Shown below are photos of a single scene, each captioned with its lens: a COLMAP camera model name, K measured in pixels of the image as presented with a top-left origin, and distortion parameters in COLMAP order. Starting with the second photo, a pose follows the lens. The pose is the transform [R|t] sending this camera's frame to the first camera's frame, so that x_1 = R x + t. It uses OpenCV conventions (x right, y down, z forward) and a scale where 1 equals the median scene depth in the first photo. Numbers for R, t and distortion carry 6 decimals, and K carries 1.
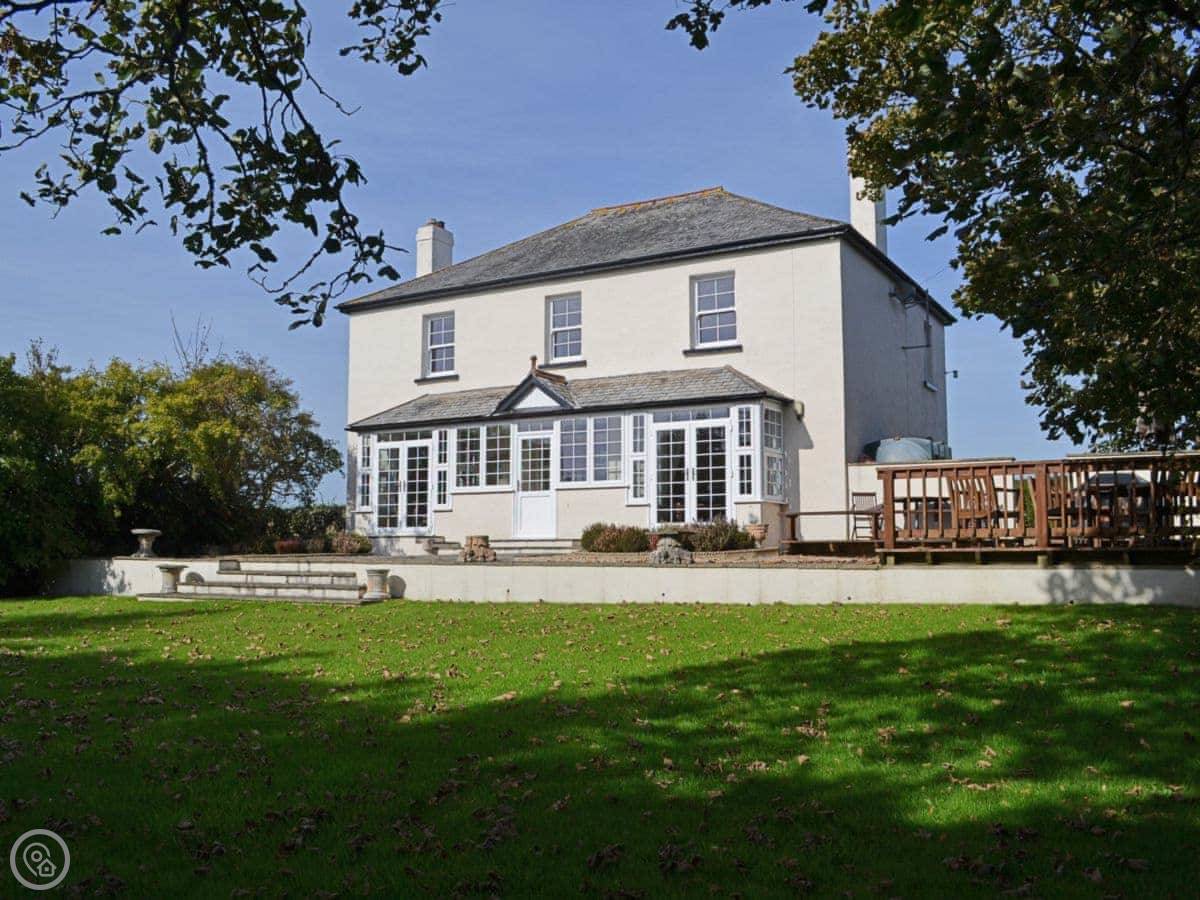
lens RADIAL K [[1129.5, 0, 600.0], [0, 1129.5, 450.0], [0, 0, 1]] dist [-0.040444, 0.000467]
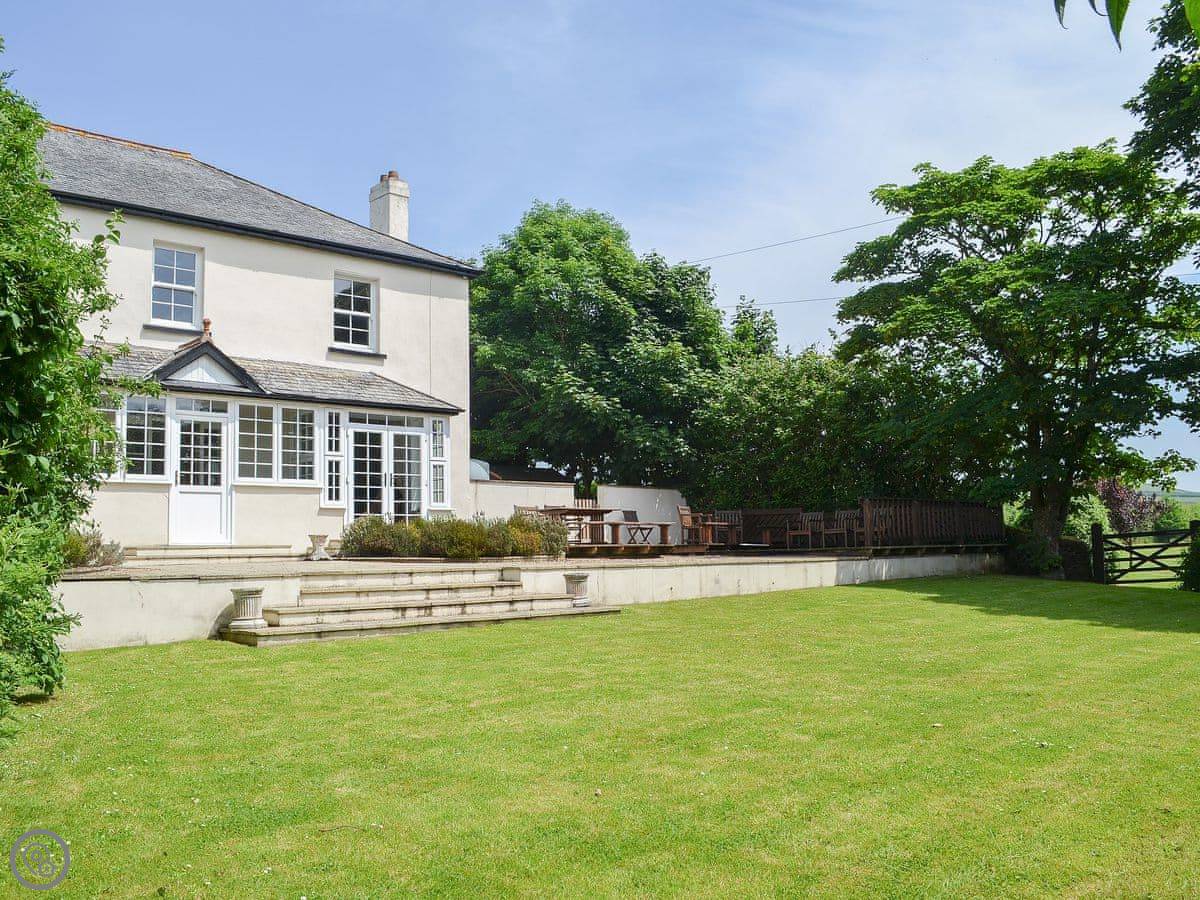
lens RADIAL K [[1129.5, 0, 600.0], [0, 1129.5, 450.0], [0, 0, 1]] dist [-0.040444, 0.000467]
pose [[0.261359, 0.082259, 0.961730, -0.792367], [-0.070886, 0.995307, -0.065867, 0.045751], [-0.962635, -0.050959, 0.265964, 0.538234]]
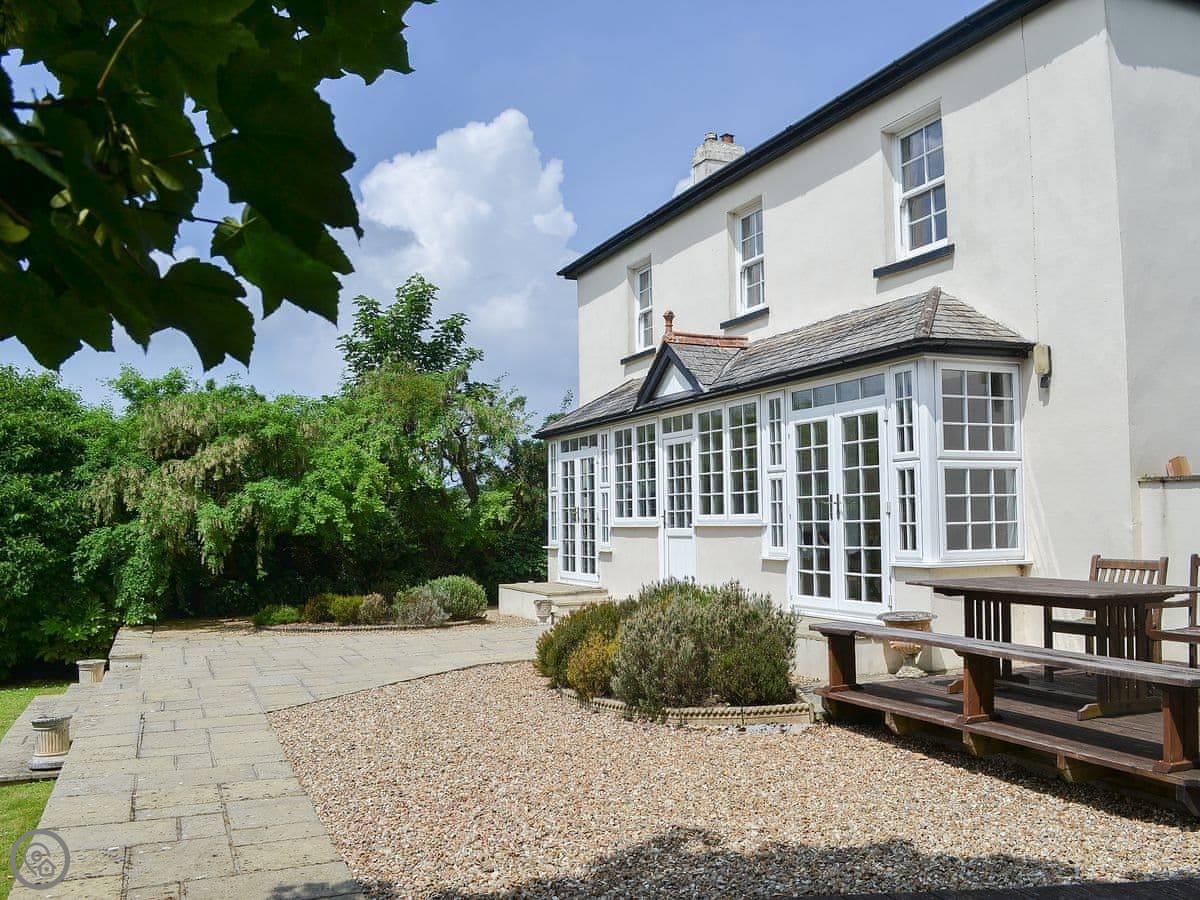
lens RADIAL K [[1129.5, 0, 600.0], [0, 1129.5, 450.0], [0, 0, 1]] dist [-0.040444, 0.000467]
pose [[0.808043, -0.051125, -0.586900, 0.289712], [0.072886, 0.997249, 0.013478, -0.018898], [0.584597, -0.053667, 0.809547, 0.491615]]
